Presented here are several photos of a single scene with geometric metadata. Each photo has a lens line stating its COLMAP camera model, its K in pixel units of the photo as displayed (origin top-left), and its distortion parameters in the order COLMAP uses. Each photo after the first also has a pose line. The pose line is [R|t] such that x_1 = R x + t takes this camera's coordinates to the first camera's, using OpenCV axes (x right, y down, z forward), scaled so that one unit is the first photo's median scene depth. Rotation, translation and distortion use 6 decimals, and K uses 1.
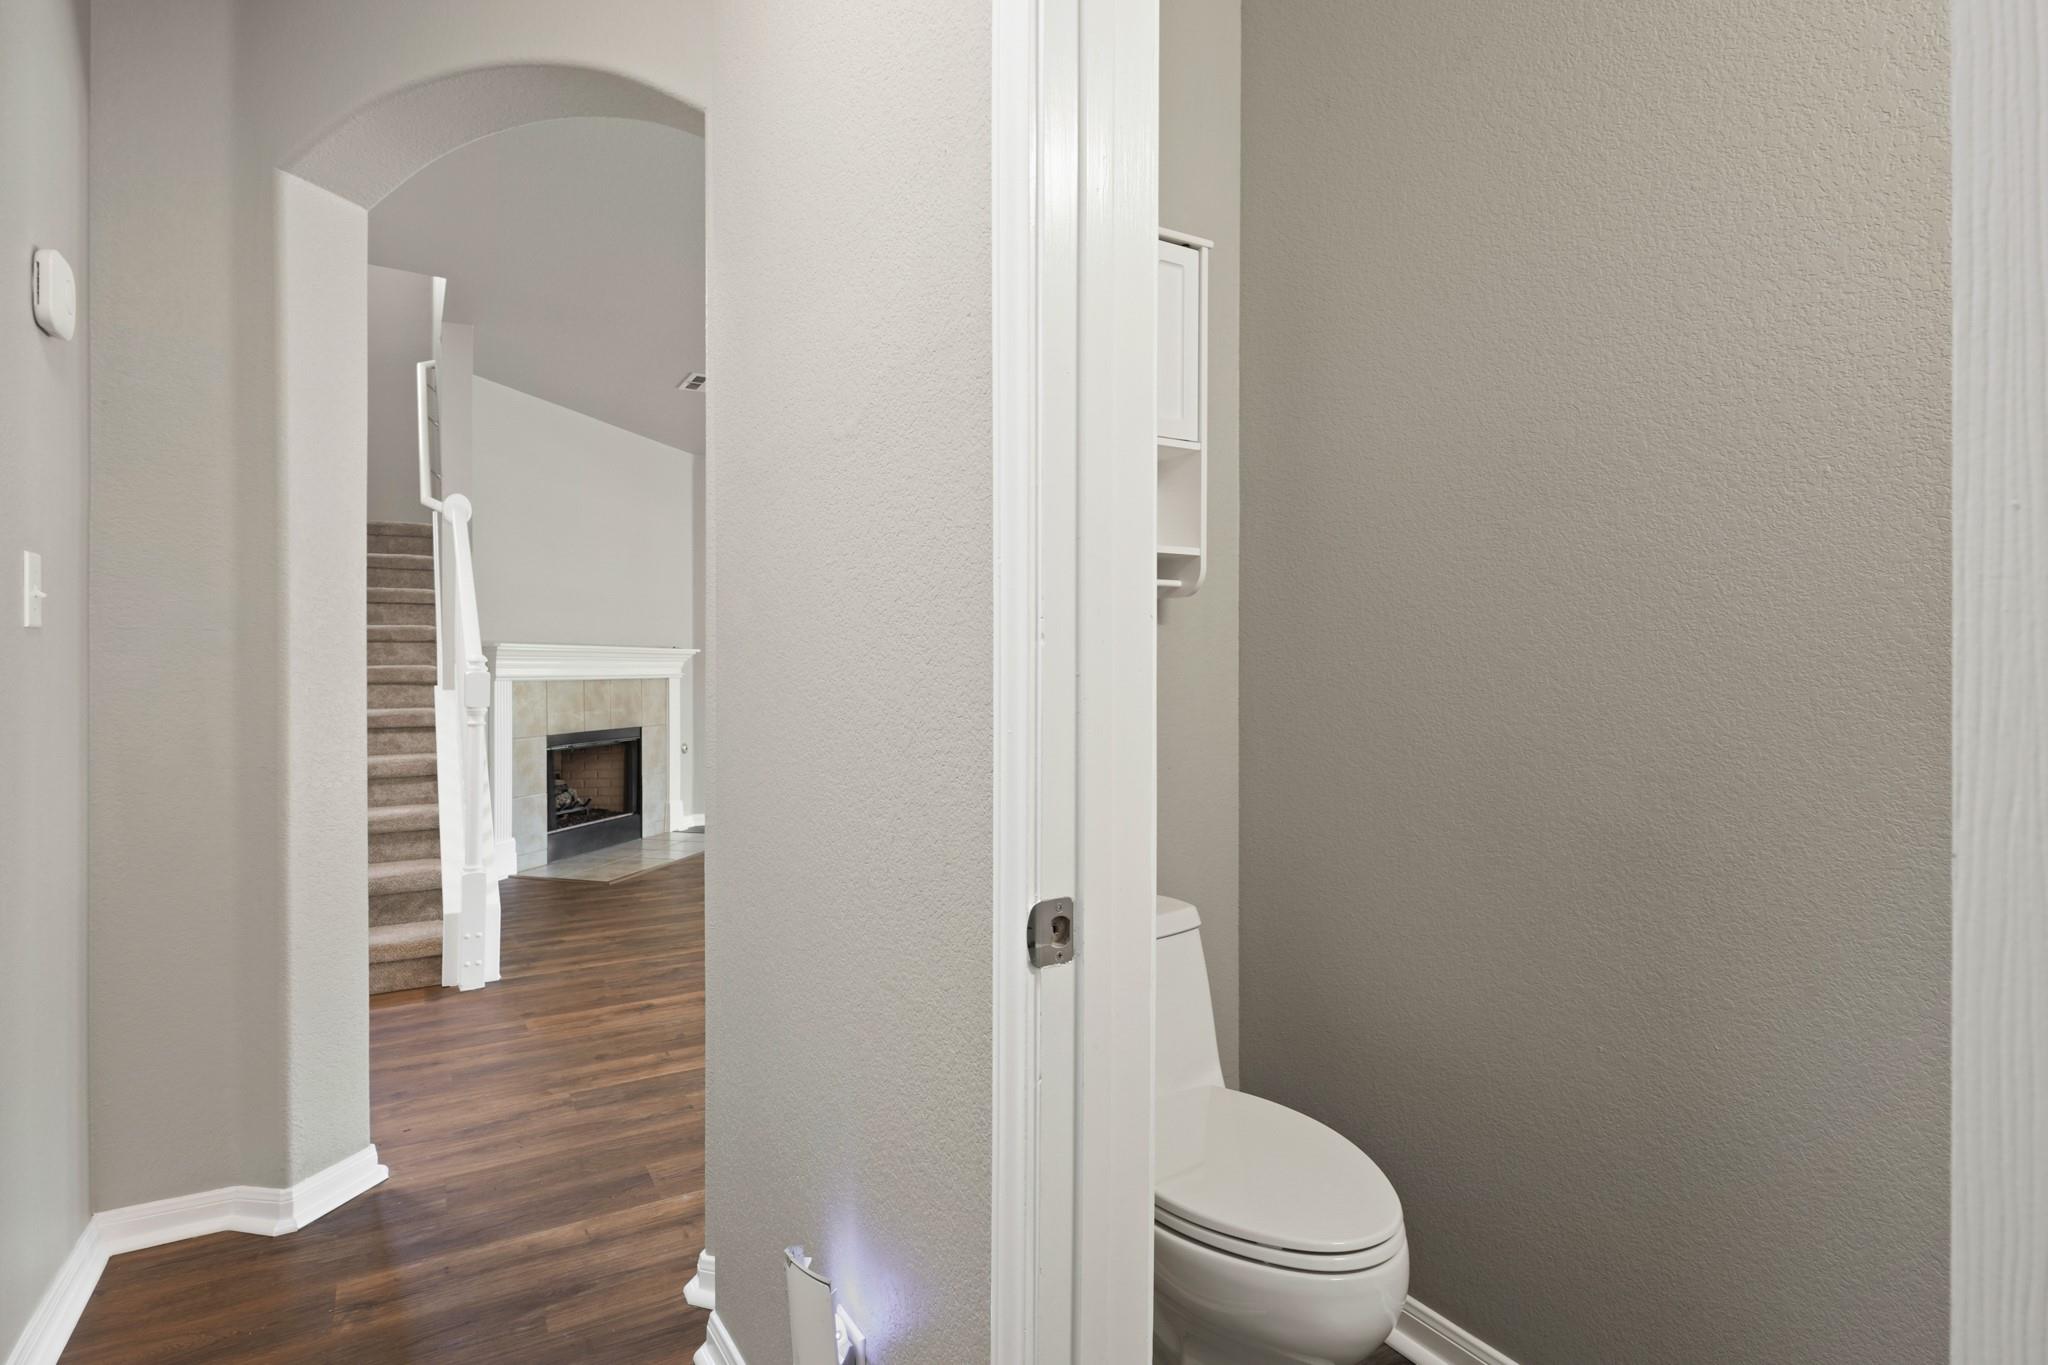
lens RADIAL K [[1022.1, 0, 1025.0], [0, 1022.1, 679.8], [0, 0, 1]] dist [0.001216, 0.000509]
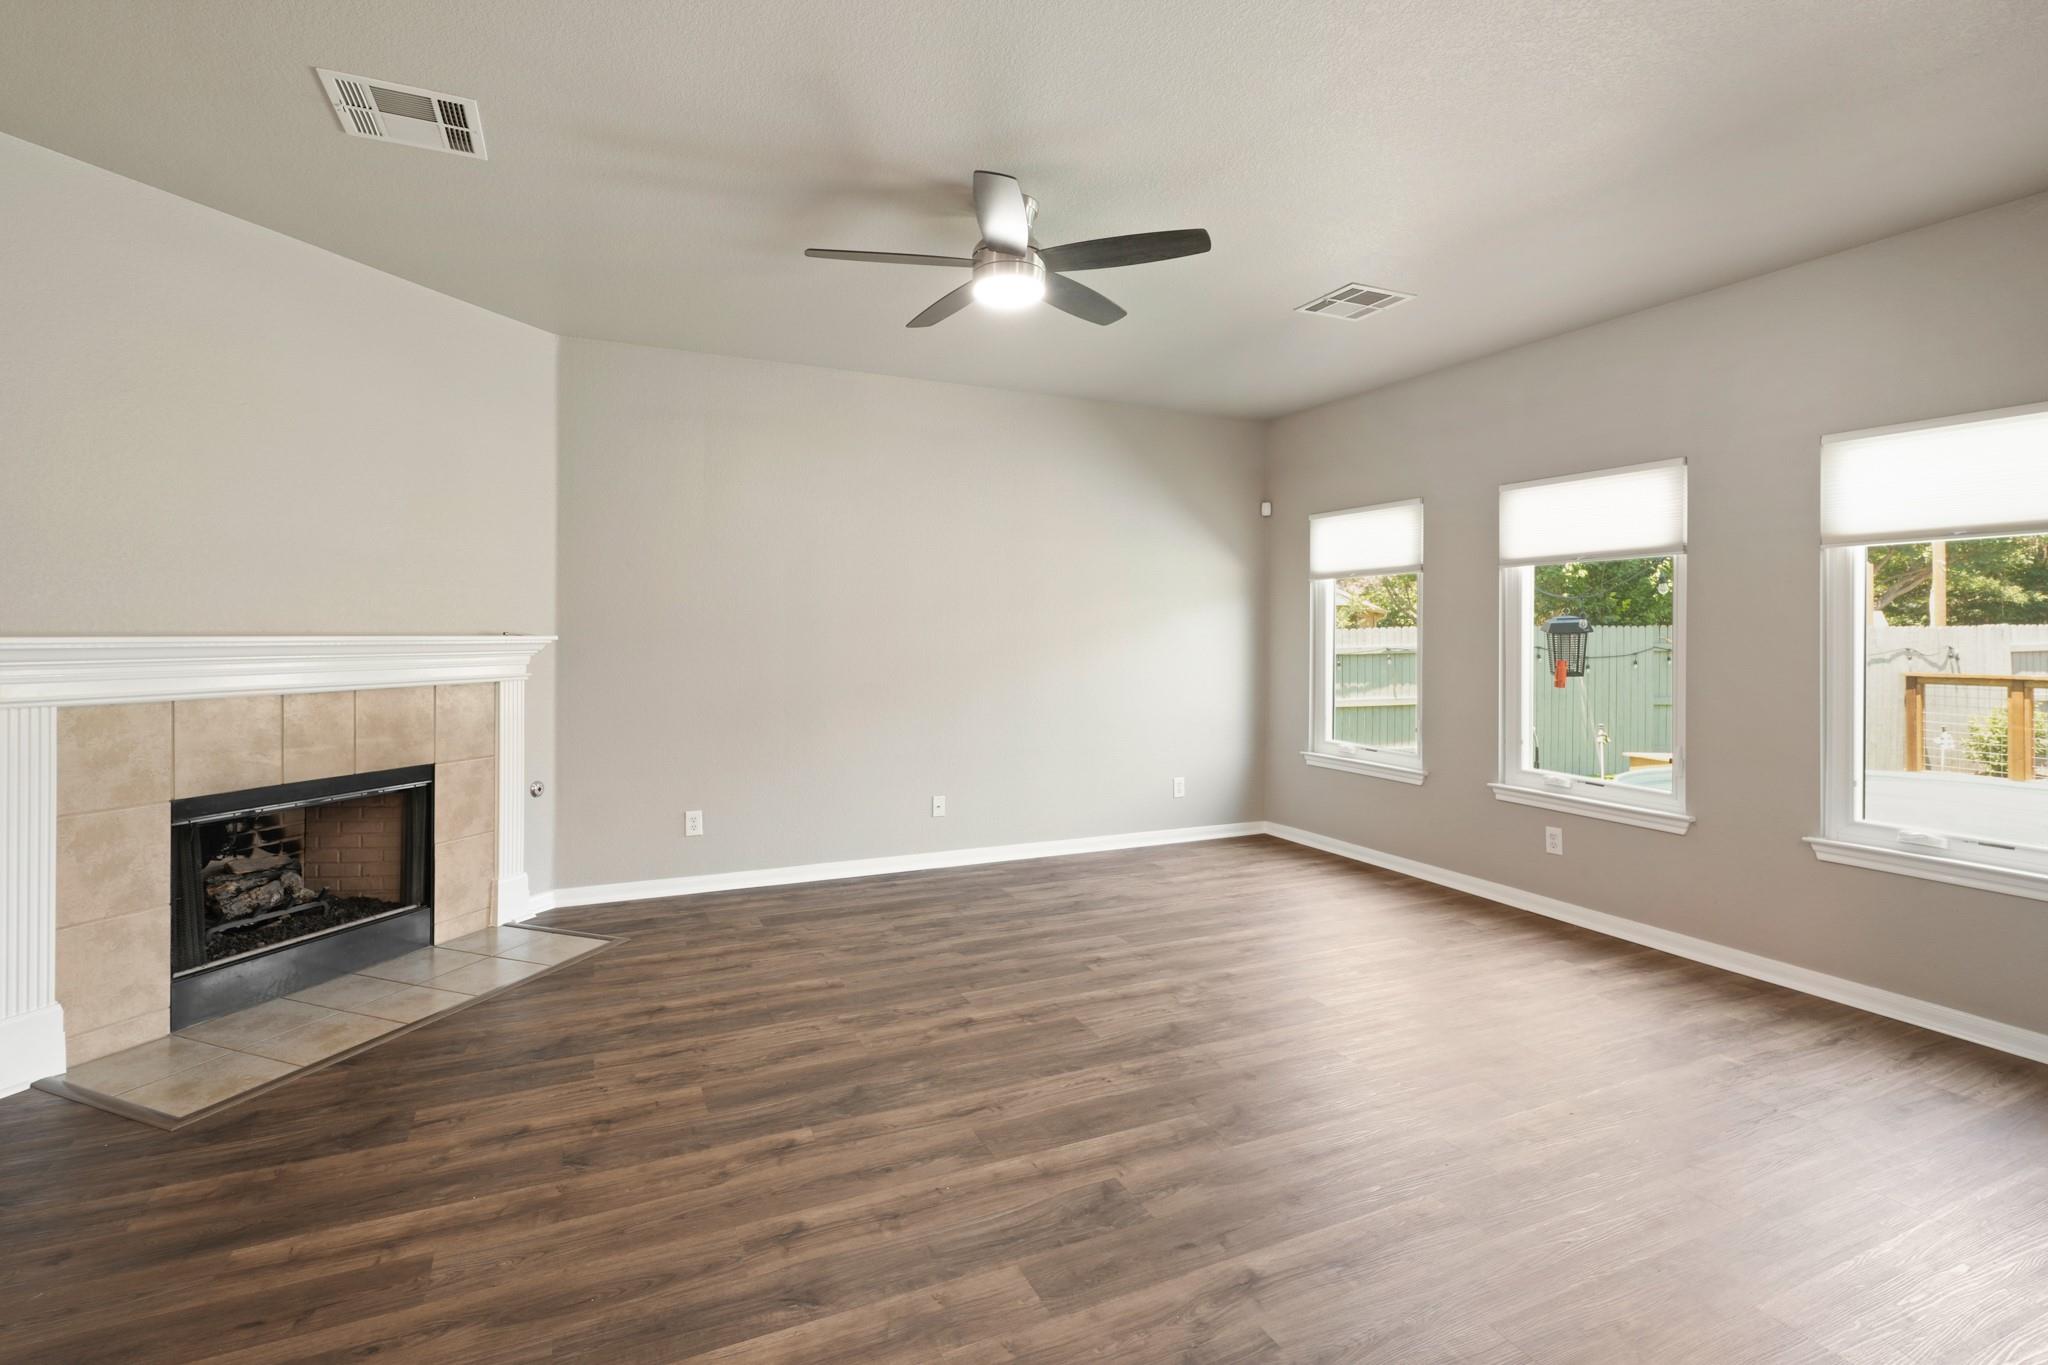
lens RADIAL K [[938.7, 0, 1013.7], [0, 938.7, 638.0], [0, 0, 1]] dist [-0.001737, -0.000043]
pose [[0.992103, -0.001704, -0.125416, 0.043041], [0.000917, 0.999980, -0.006333, -0.026078], [0.125425, 0.006168, 0.992084, 0.482807]]
